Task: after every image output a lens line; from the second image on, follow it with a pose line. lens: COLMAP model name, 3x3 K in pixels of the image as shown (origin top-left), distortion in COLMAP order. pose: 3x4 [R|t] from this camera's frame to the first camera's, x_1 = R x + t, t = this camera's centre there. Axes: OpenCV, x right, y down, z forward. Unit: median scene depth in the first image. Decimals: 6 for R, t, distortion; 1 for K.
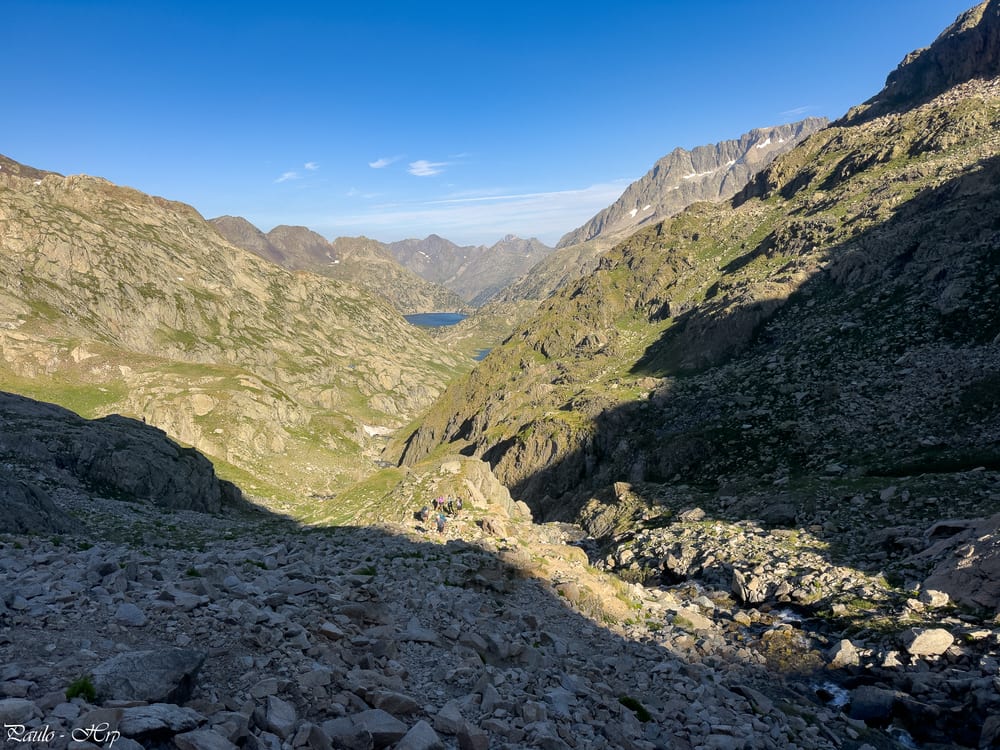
lens RADIAL K [[777.9, 0, 500.0], [0, 777.9, 375.0], [0, 0, 1]] dist [0.239116, -0.357078]
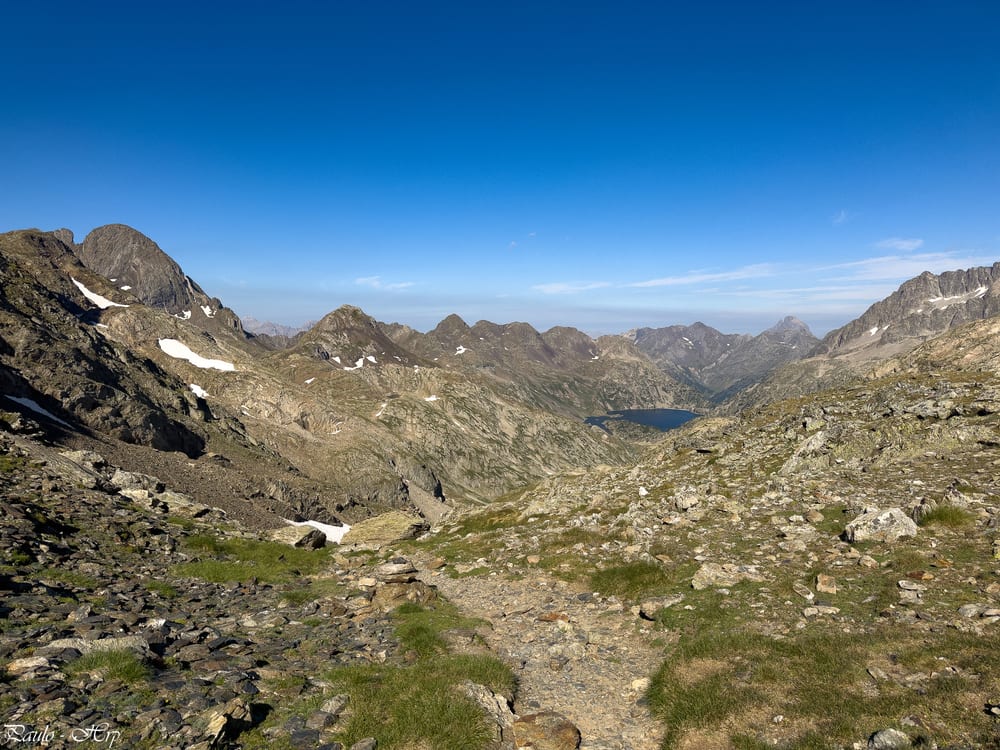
lens RADIAL K [[777.9, 0, 500.0], [0, 777.9, 375.0], [0, 0, 1]] dist [0.239116, -0.357078]
pose [[0.936885, 0.067130, -0.343132, 0.073717], [-0.094673, 0.993440, -0.064141, -0.028937], [0.336575, 0.092578, 0.937095, -0.186130]]
